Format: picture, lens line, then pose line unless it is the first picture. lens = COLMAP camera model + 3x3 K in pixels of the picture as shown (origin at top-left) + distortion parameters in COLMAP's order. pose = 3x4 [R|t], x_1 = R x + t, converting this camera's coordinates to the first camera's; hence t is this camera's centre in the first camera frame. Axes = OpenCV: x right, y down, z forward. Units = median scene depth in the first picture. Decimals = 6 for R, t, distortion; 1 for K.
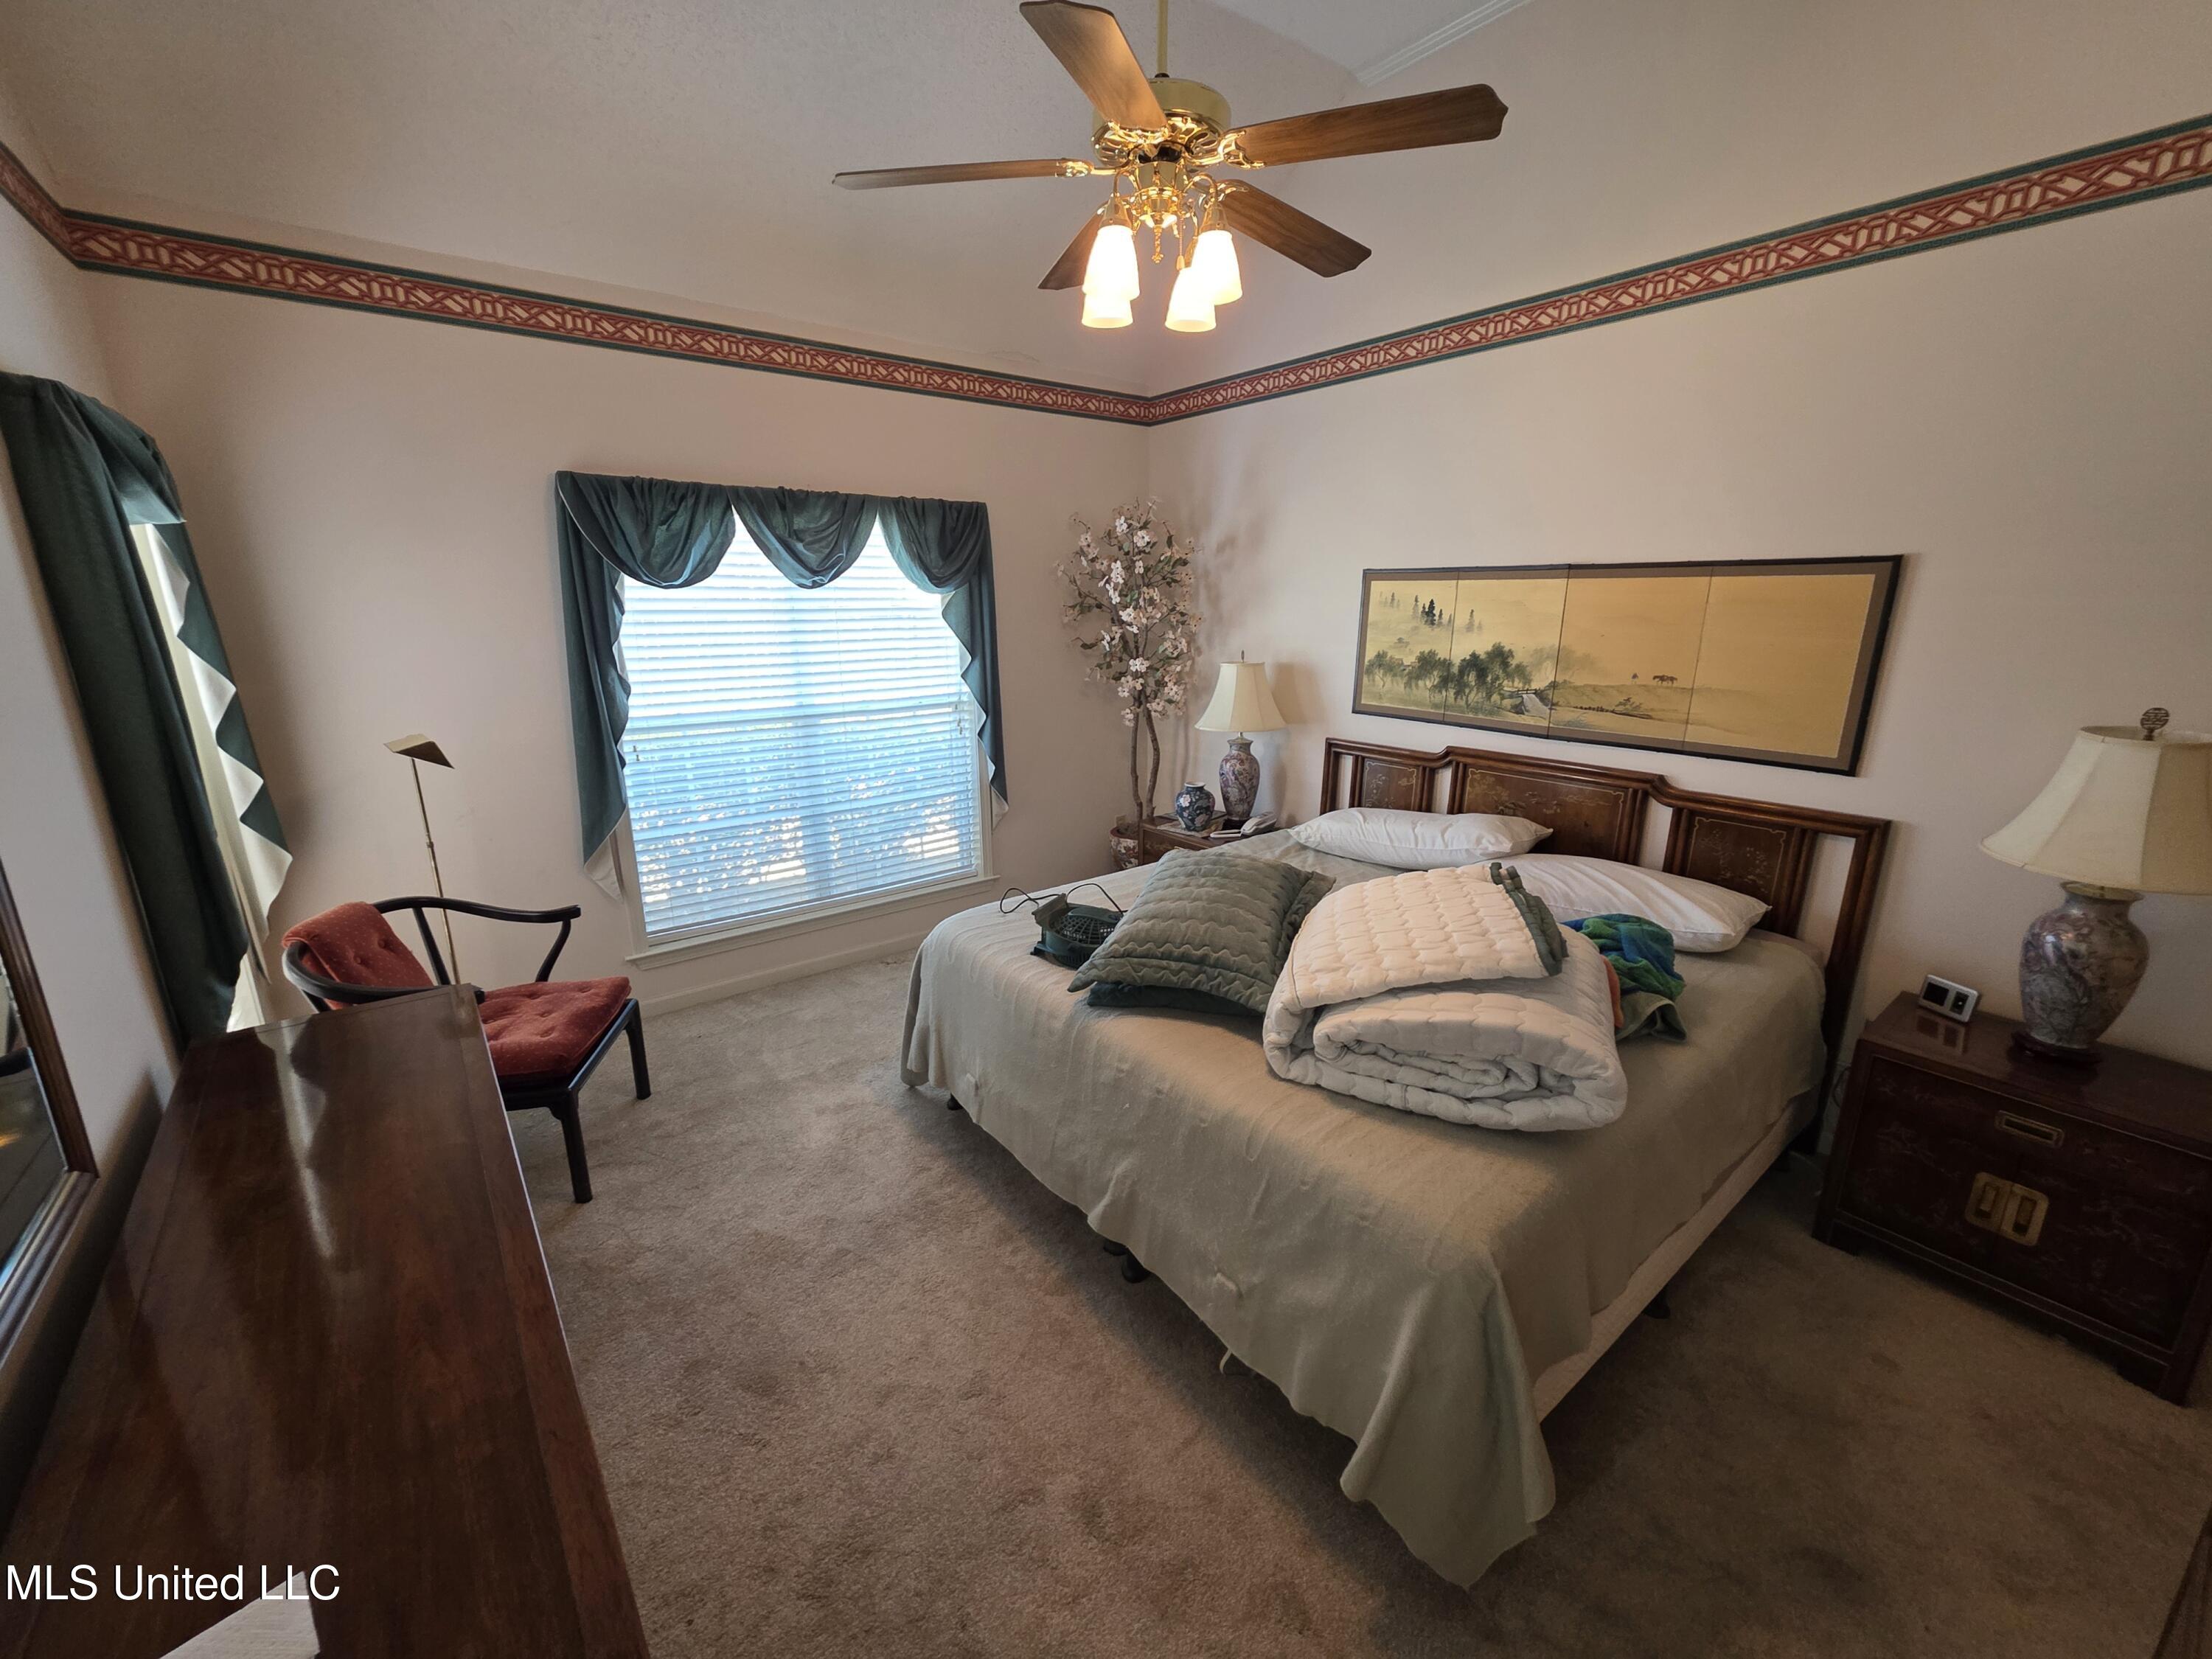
lens RADIAL K [[876.1, 0, 1125.2], [0, 876.1, 824.3], [0, 0, 1]] dist [-0.000866, 0.000026]
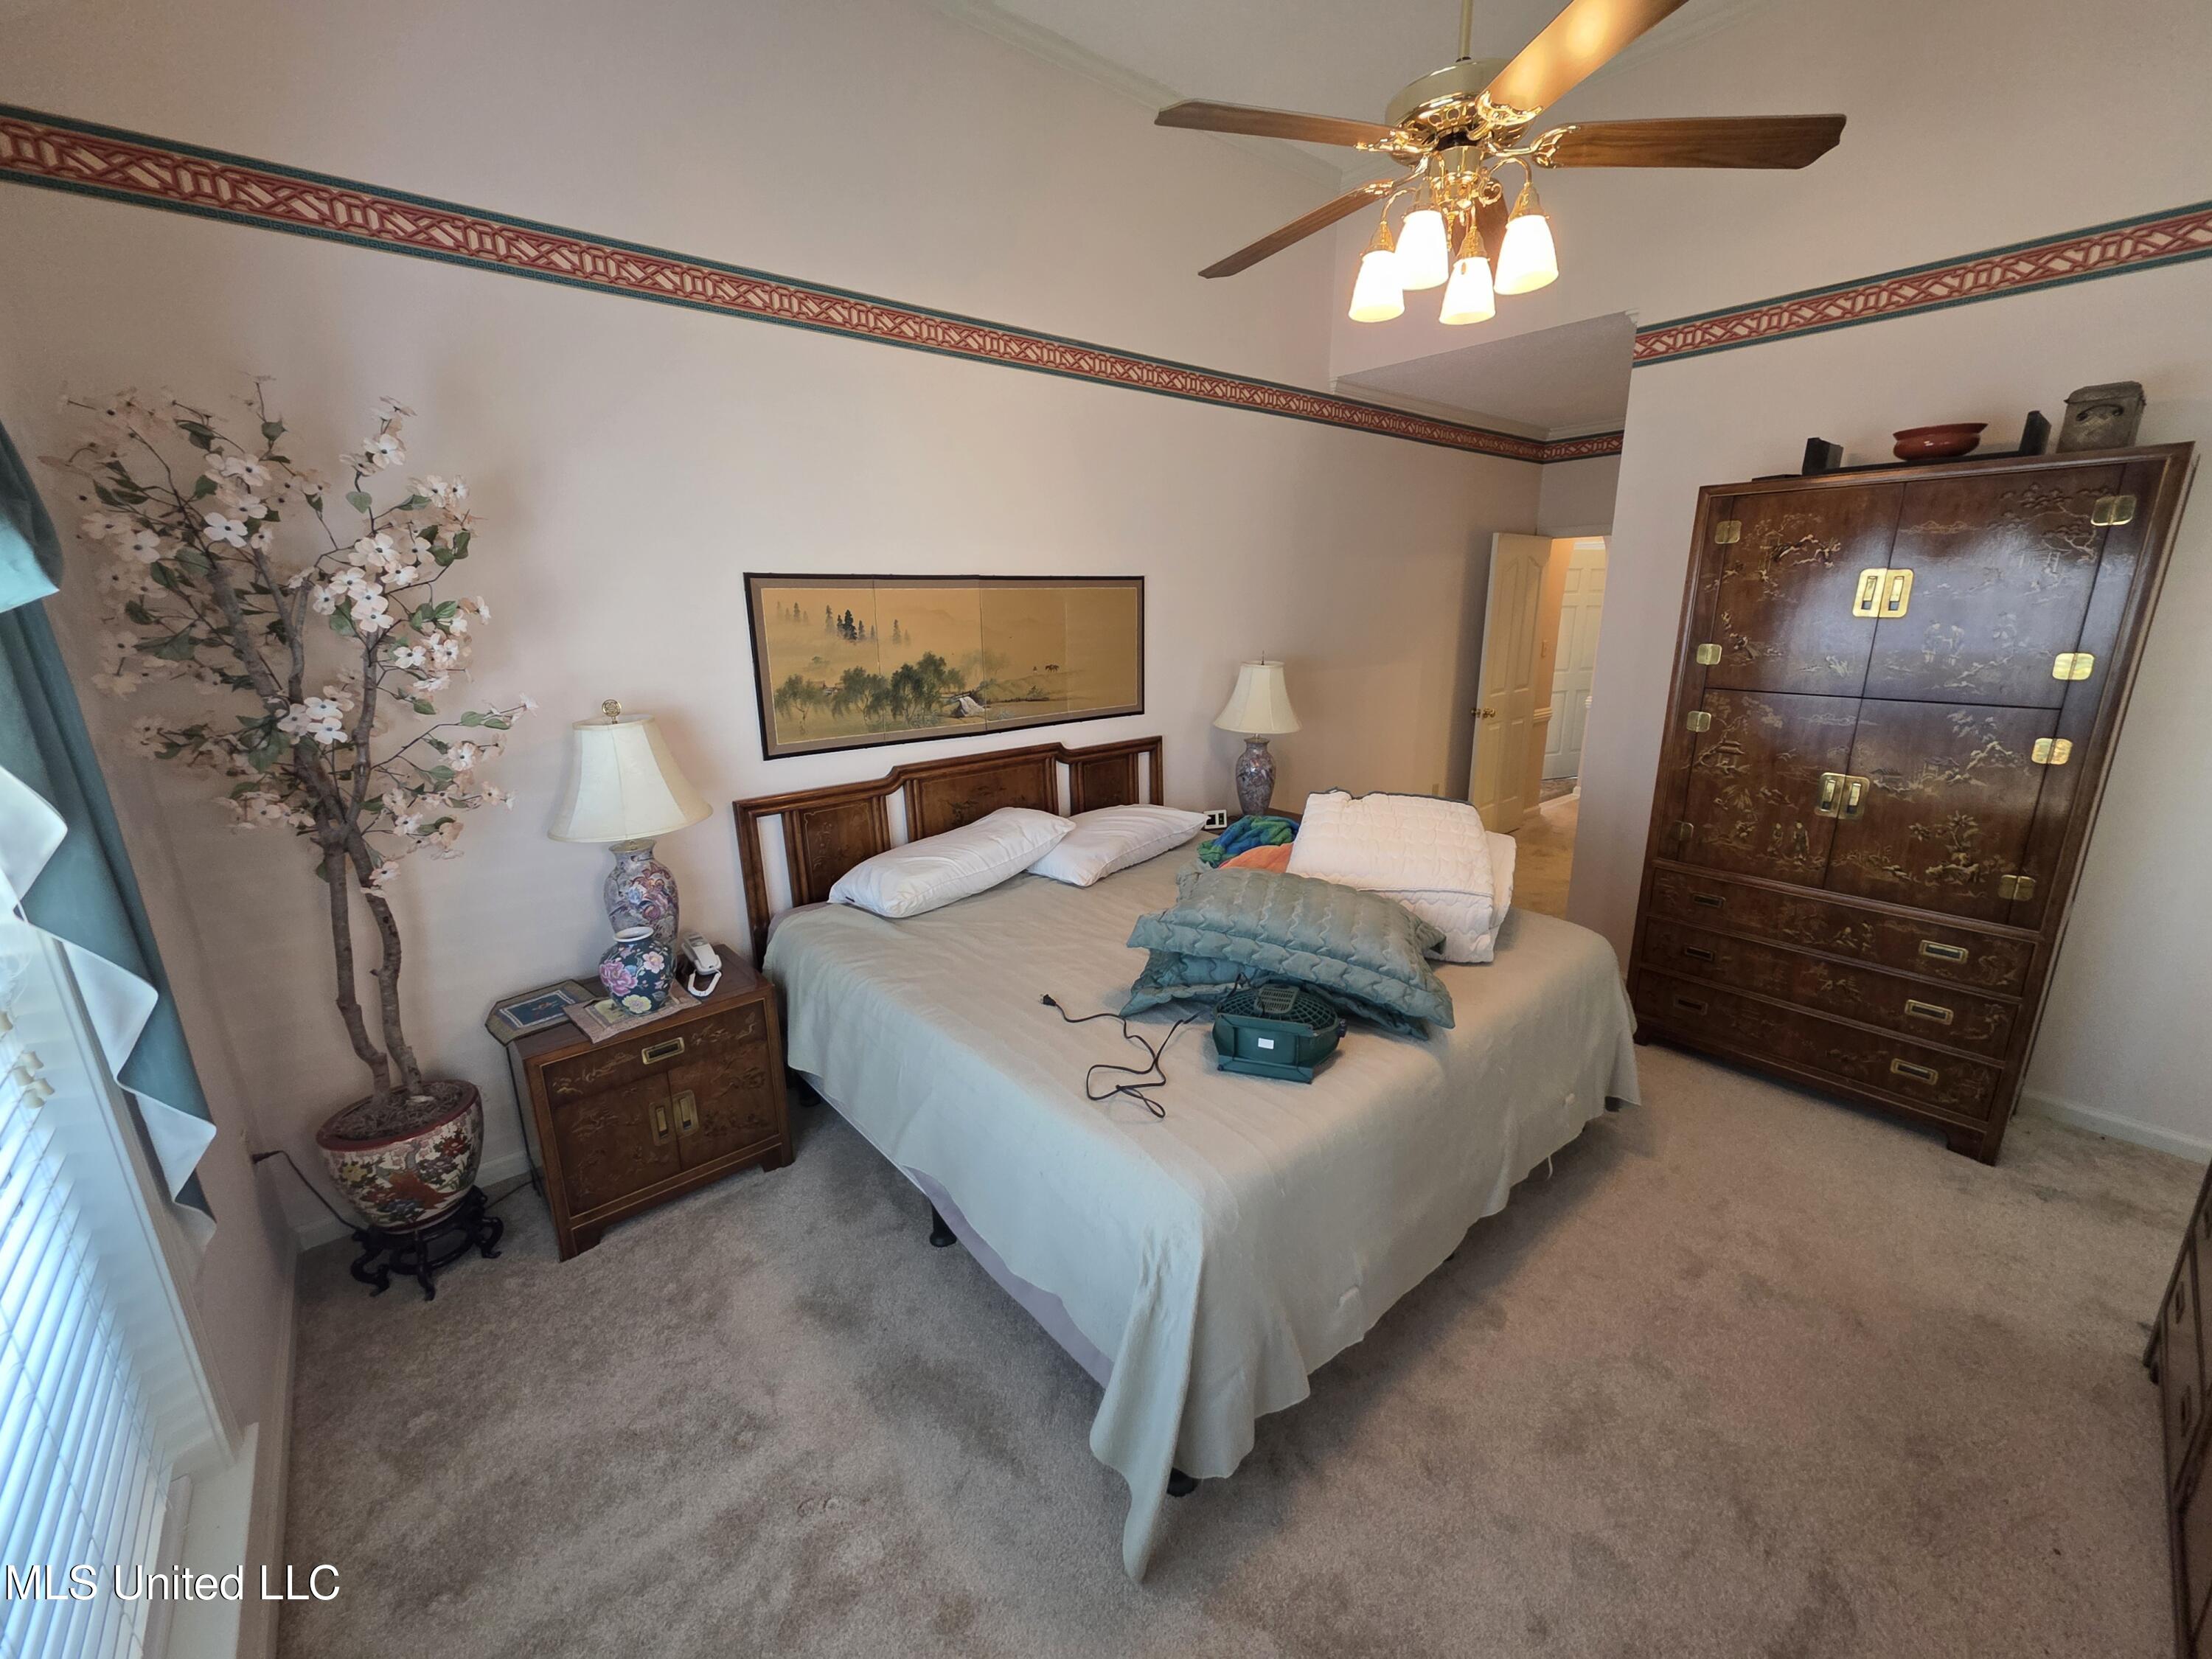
lens RADIAL K [[876.1, 0, 1123.5], [0, 876.1, 830.2], [0, 0, 1]] dist [-0.000866, 0.000026]
pose [[-0.038864, -0.264381, 0.963635, -0.574083], [0.259181, 0.928692, 0.265247, -0.217883], [-0.965047, 0.260064, 0.032430, 0.778478]]
